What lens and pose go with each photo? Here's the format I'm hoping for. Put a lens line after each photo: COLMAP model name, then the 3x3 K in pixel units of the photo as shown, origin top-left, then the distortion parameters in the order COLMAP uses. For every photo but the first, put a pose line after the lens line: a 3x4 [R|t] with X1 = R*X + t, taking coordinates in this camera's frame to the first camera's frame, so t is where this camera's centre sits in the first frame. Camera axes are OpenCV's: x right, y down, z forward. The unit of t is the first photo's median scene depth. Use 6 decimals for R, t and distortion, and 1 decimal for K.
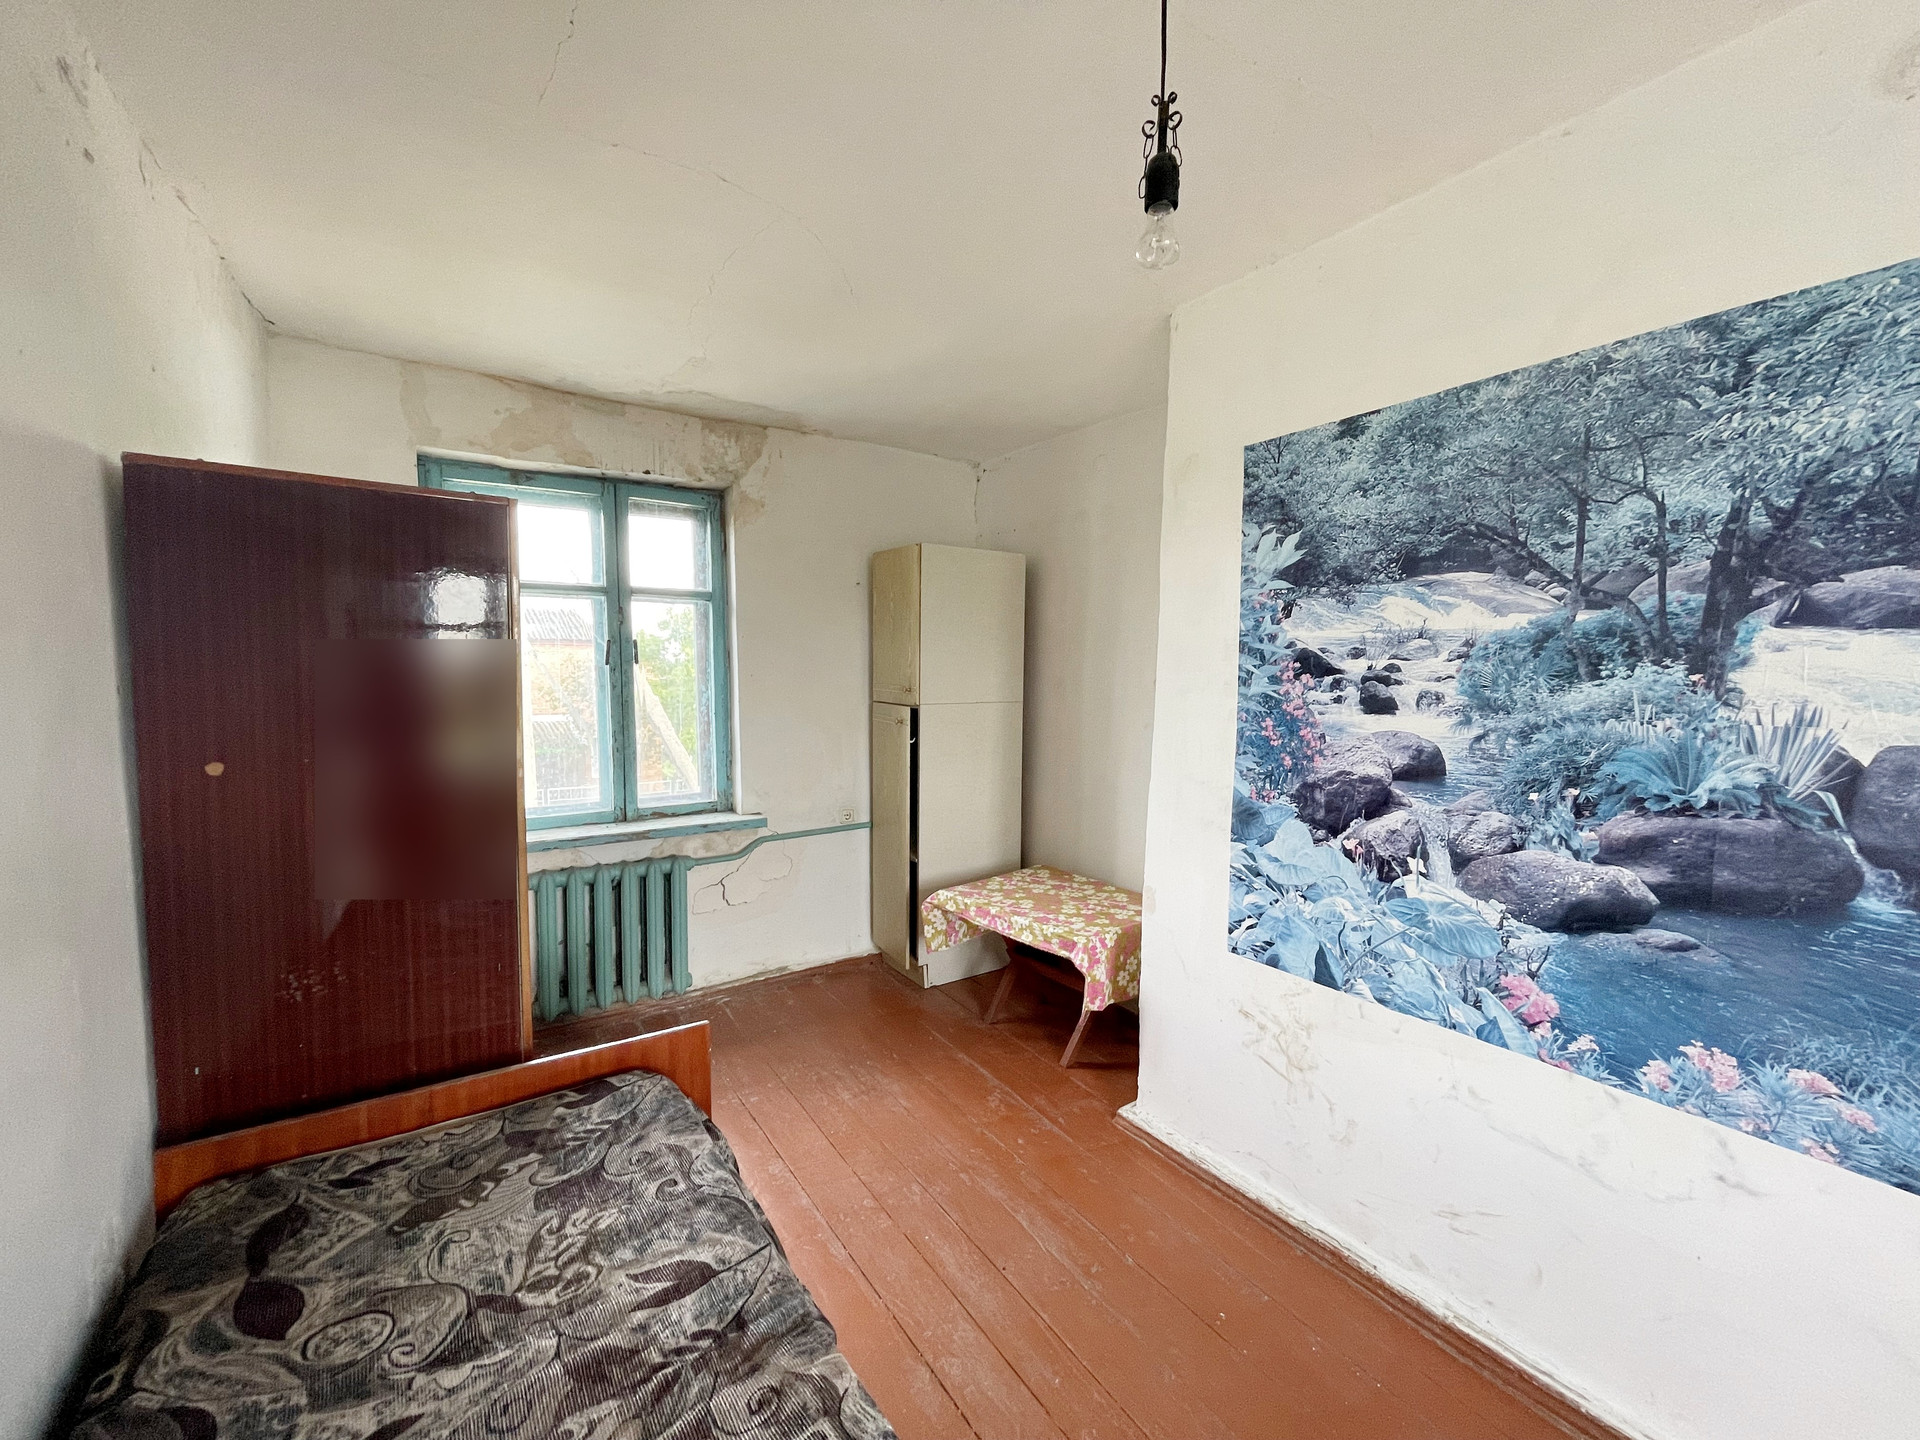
lens RADIAL K [[775.5, 0, 954.4], [0, 775.5, 722.8], [0, 0, 1]] dist [0.000150, -0.000006]
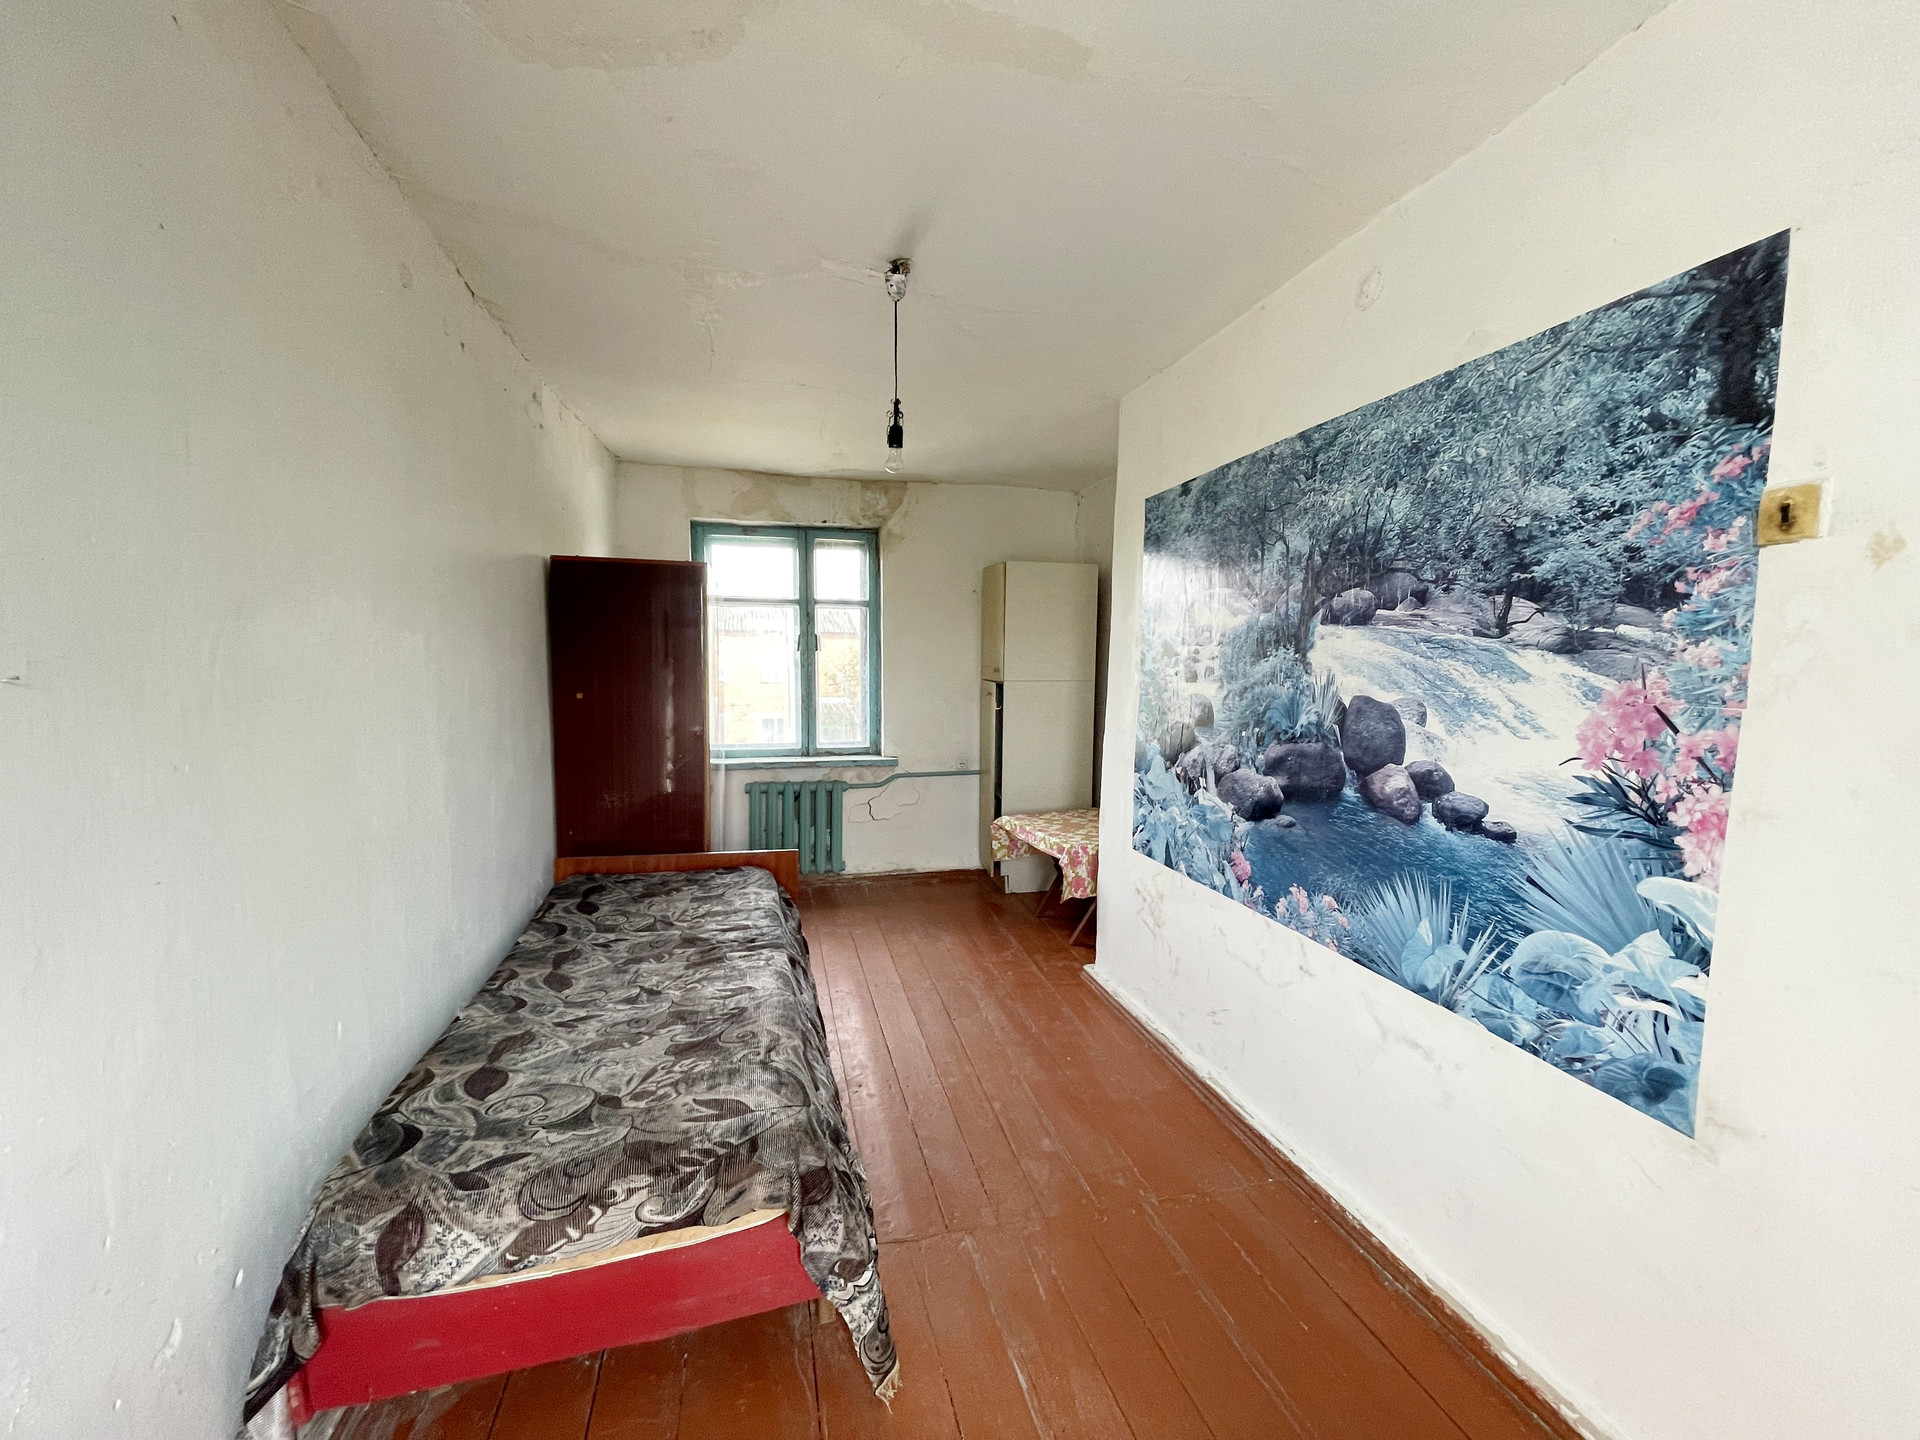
lens RADIAL K [[775.5, 0, 954.4], [0, 775.5, 722.8], [0, 0, 1]] dist [0.000150, -0.000006]
pose [[0.940243, 0.032128, -0.338985, 0.704881], [-0.028197, 0.999466, 0.016518, 0.061784], [0.339334, -0.005973, 0.940647, -0.629692]]
